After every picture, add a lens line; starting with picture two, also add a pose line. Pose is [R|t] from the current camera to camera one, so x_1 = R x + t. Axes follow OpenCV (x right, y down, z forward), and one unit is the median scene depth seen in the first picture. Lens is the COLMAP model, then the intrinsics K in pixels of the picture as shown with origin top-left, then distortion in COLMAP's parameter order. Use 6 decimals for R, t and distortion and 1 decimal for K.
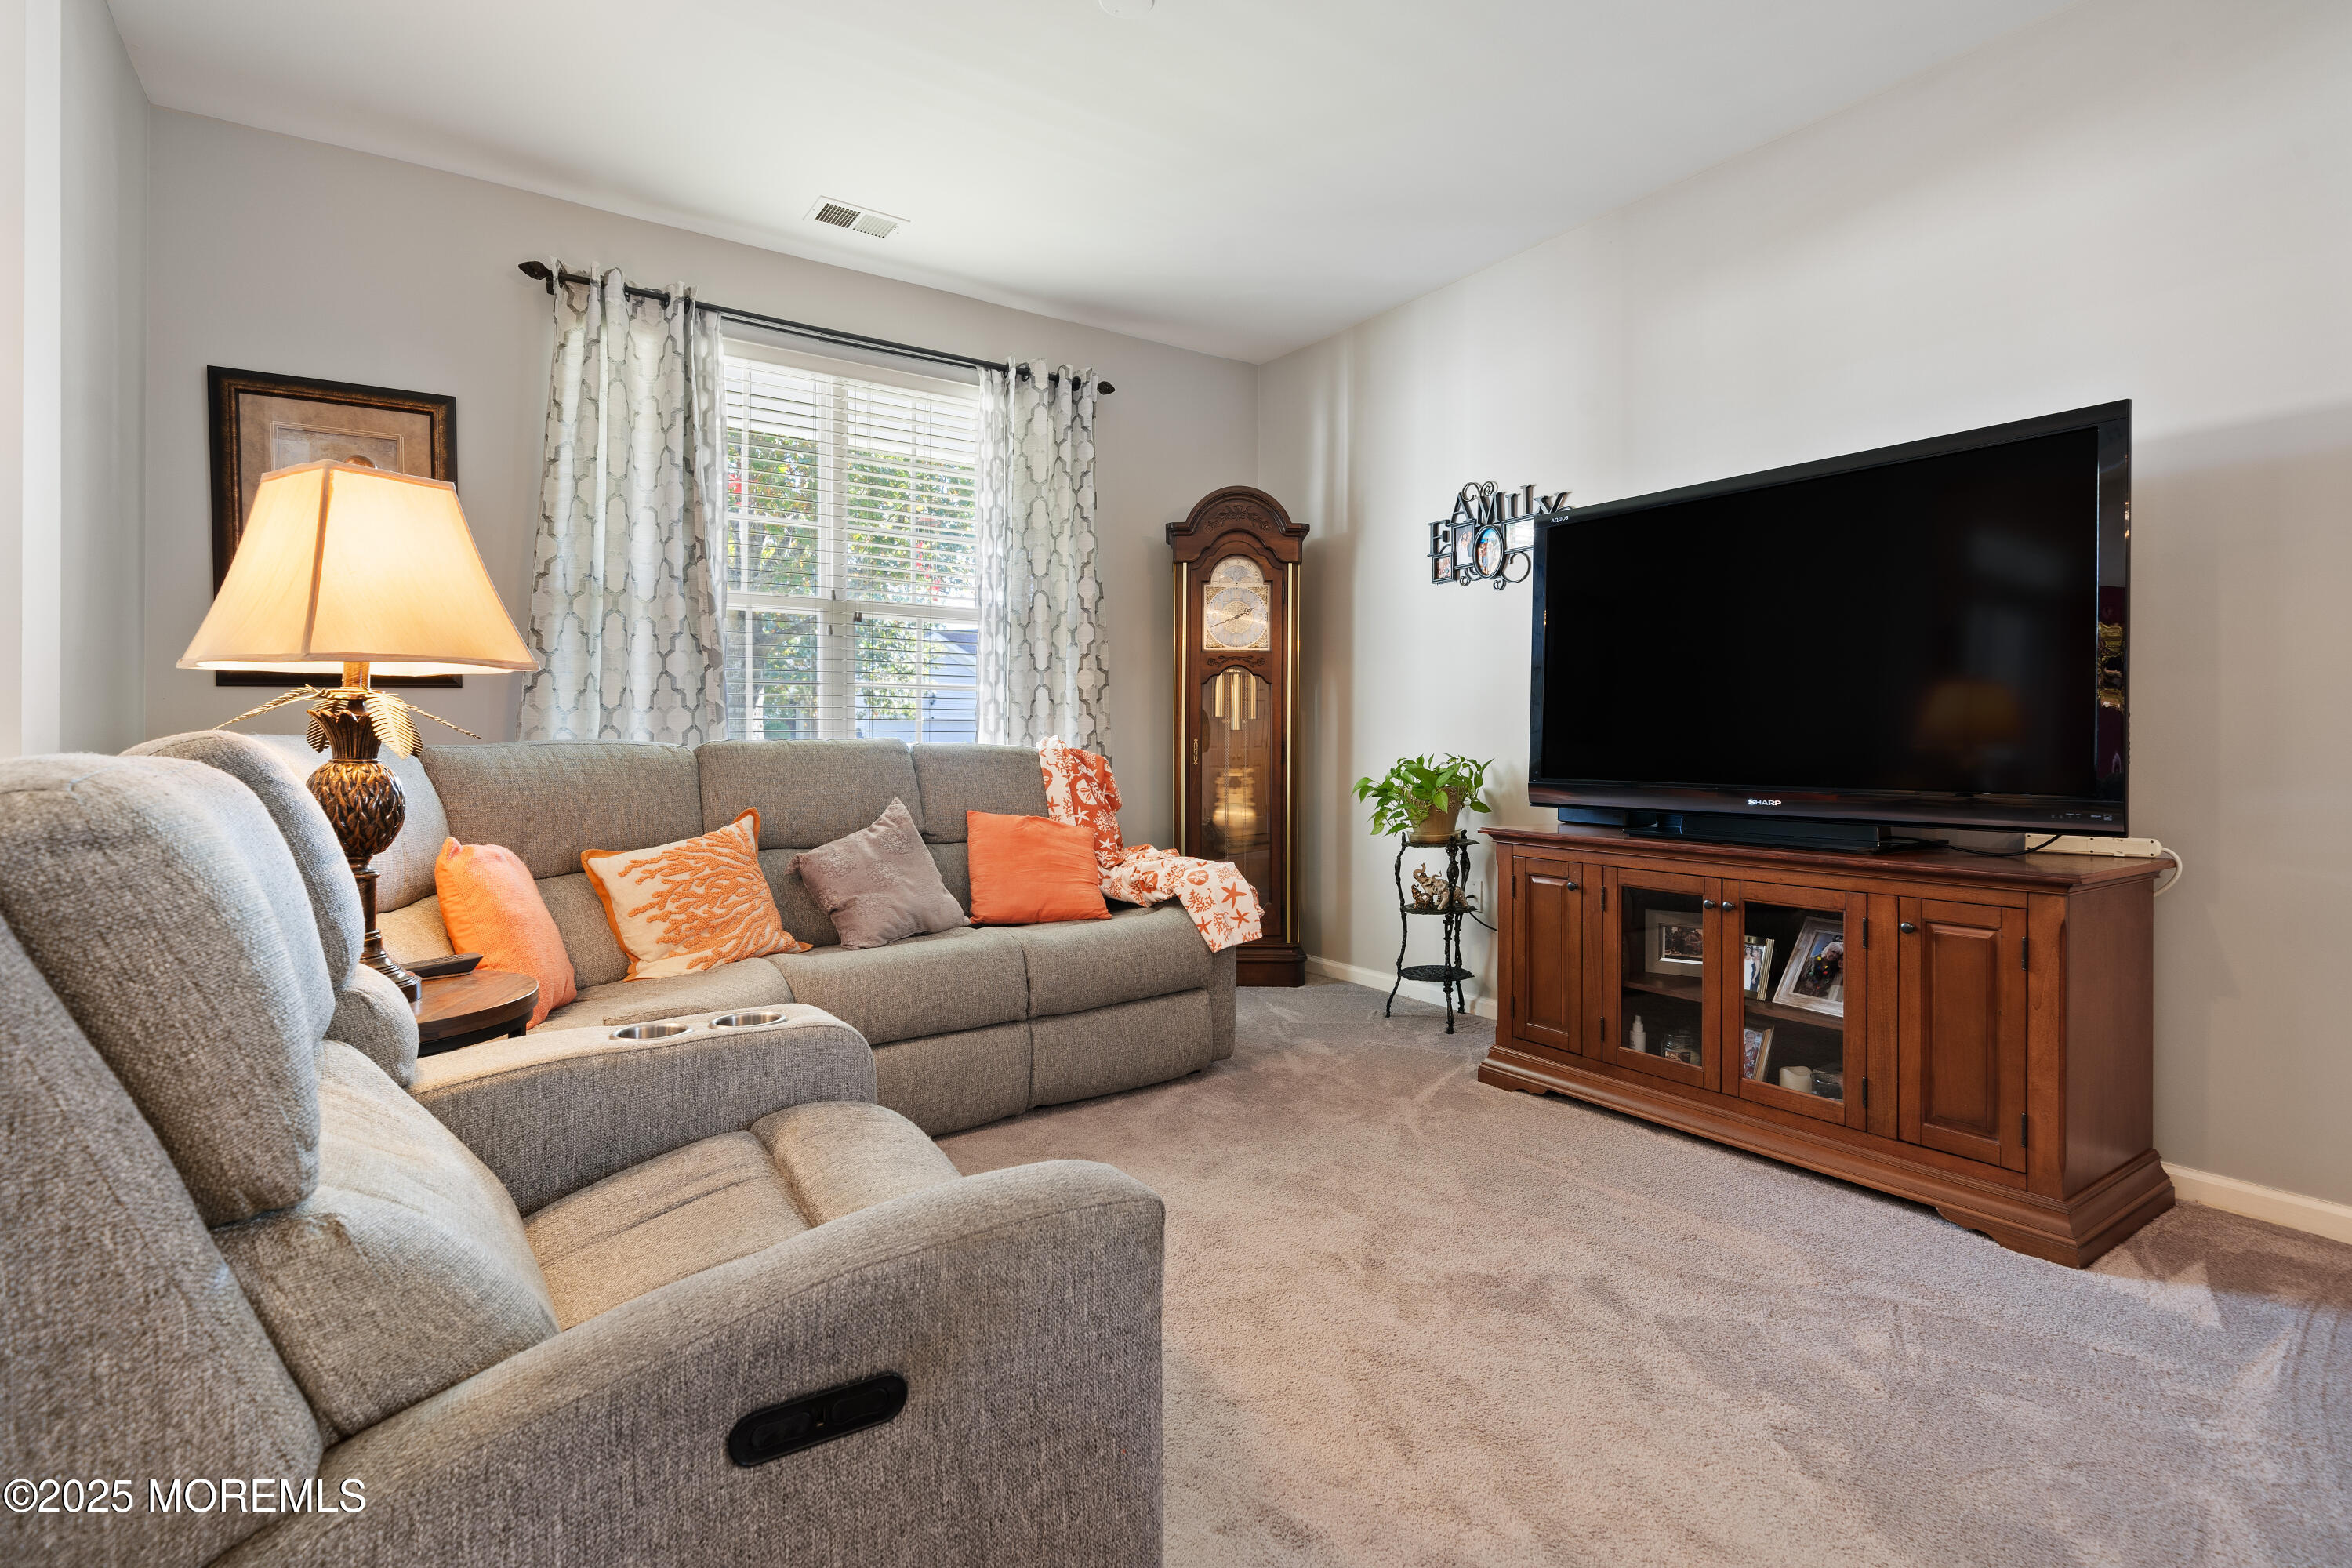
lens RADIAL K [[1080.7, 0, 1165.8], [0, 1080.7, 742.2], [0, 0, 1]] dist [0.001879, 0.000008]
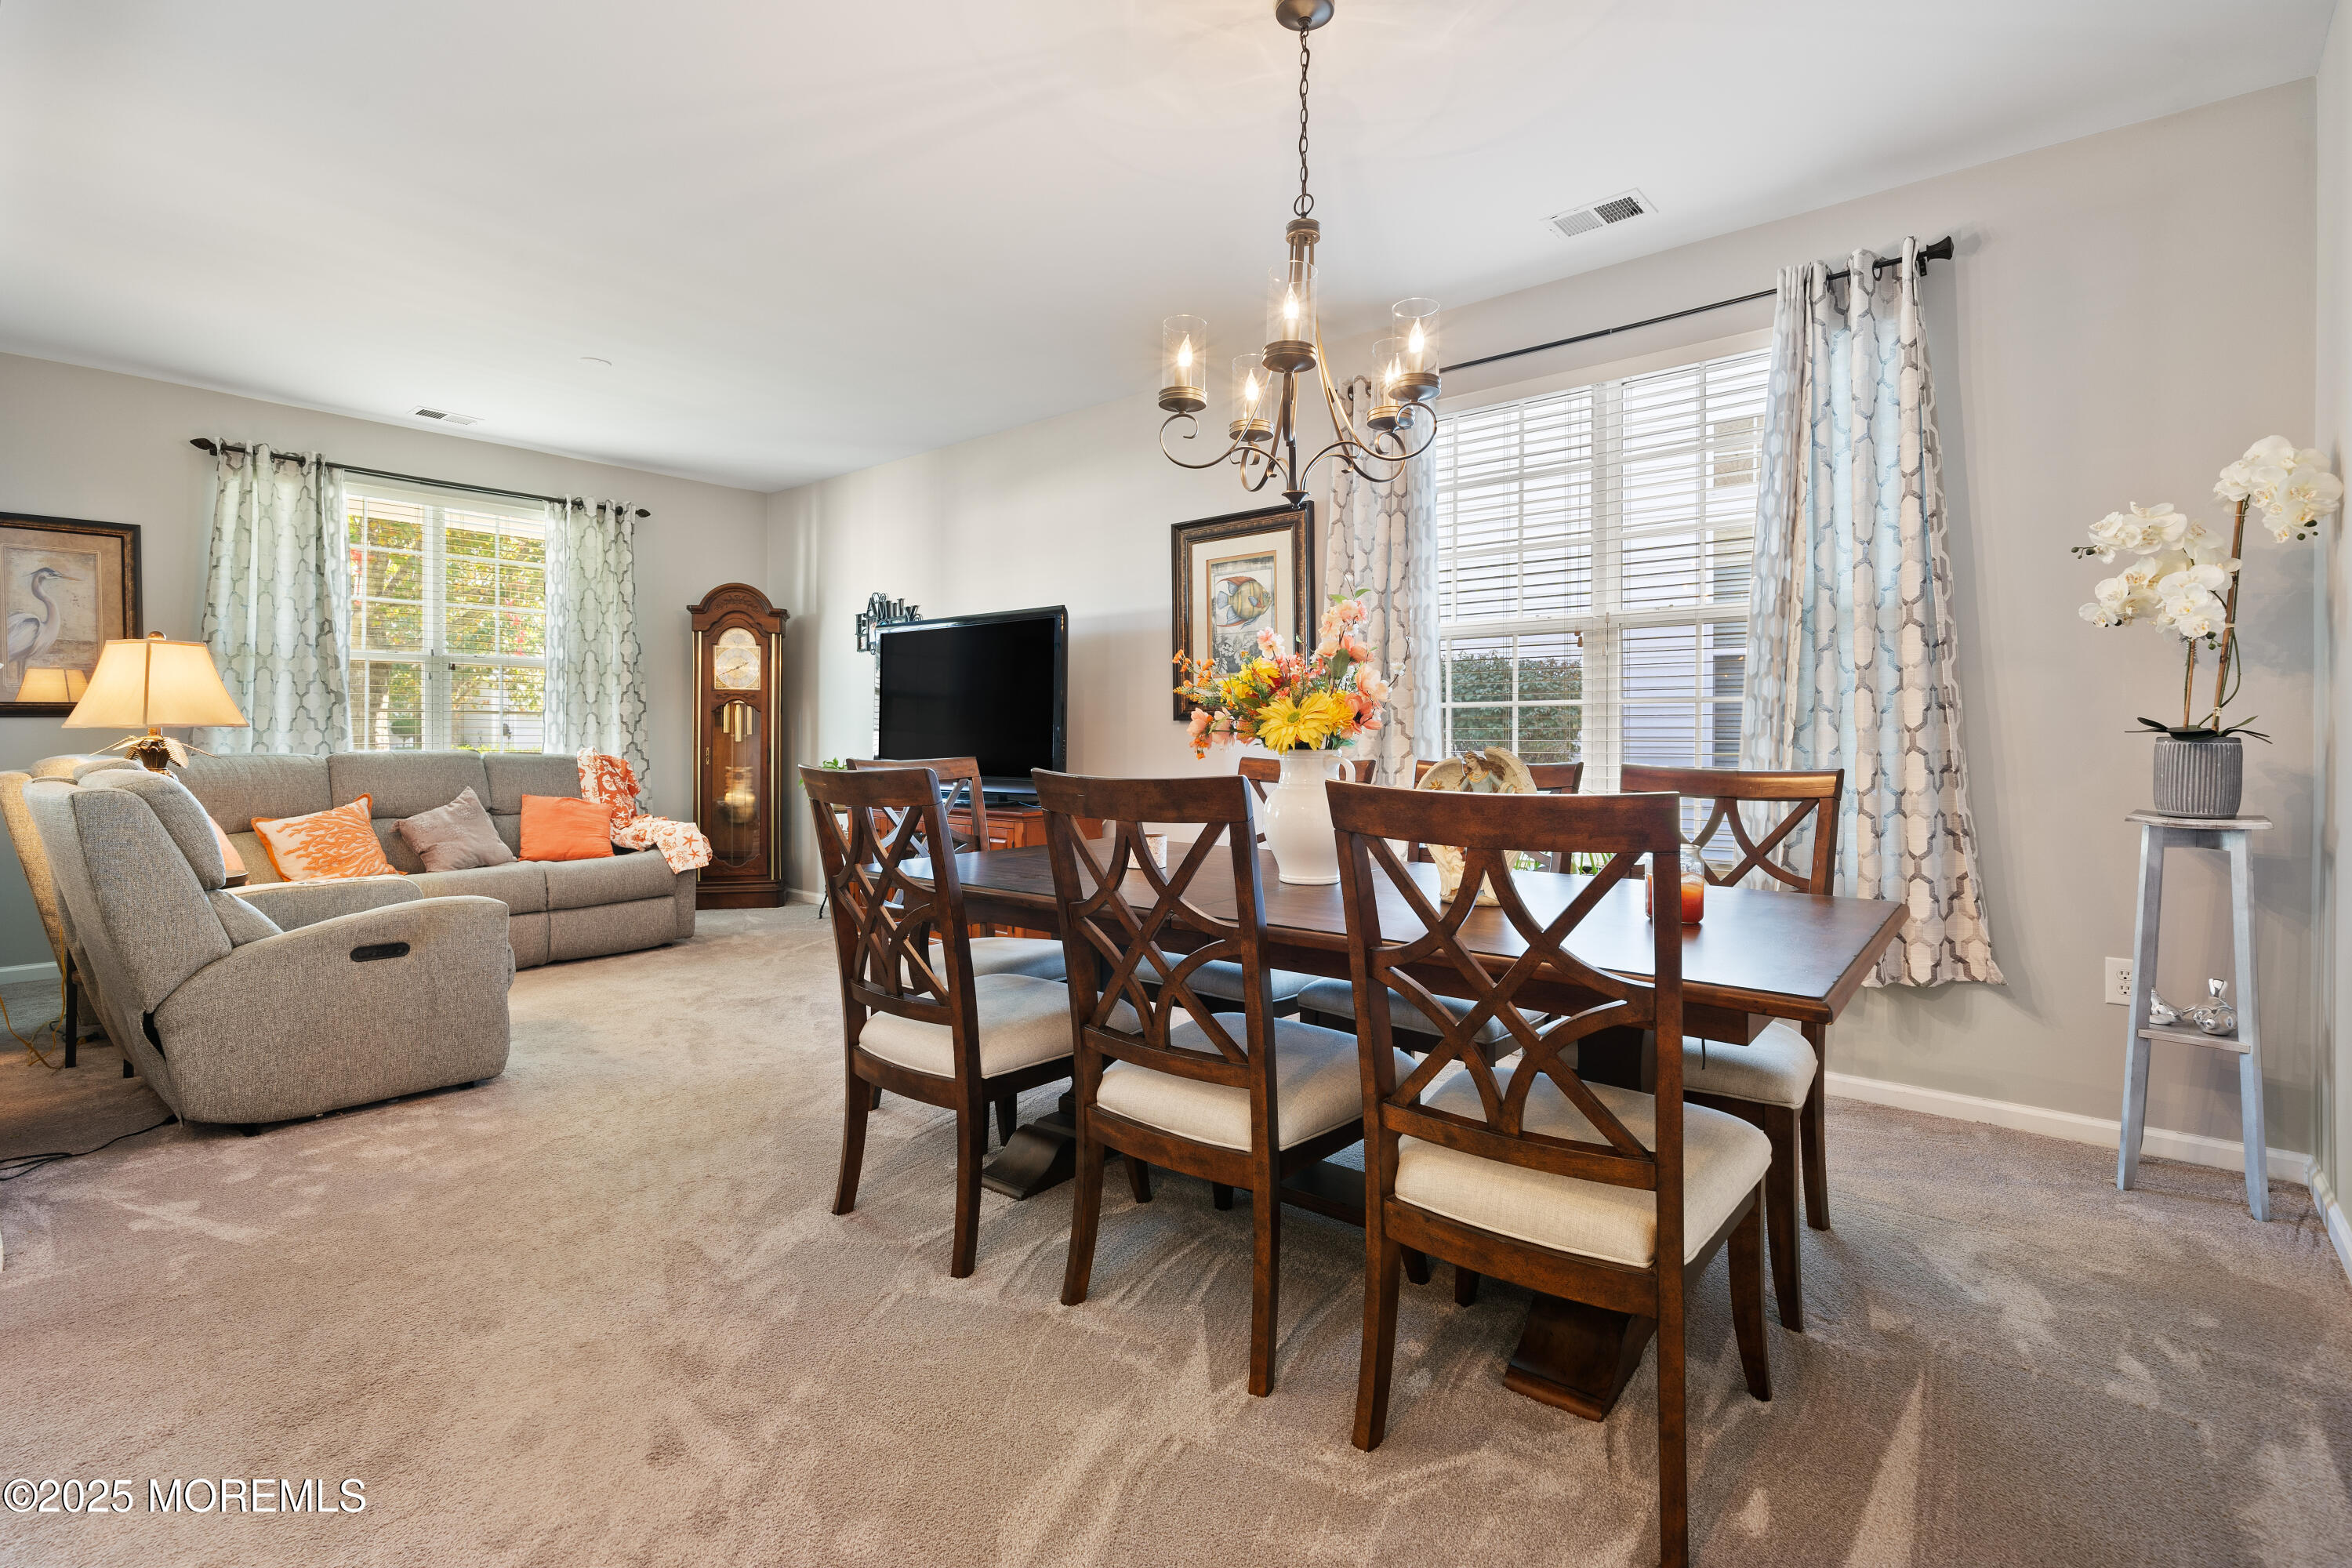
lens RADIAL K [[1080.7, 0, 1165.8], [0, 1080.7, 742.2], [0, 0, 1]] dist [0.001879, 0.000008]
pose [[0.965942, 0.000920, 0.258757, 0.326895], [-0.002386, 0.999983, 0.005354, -0.025967], [-0.258747, -0.005789, 0.965928, -0.808963]]
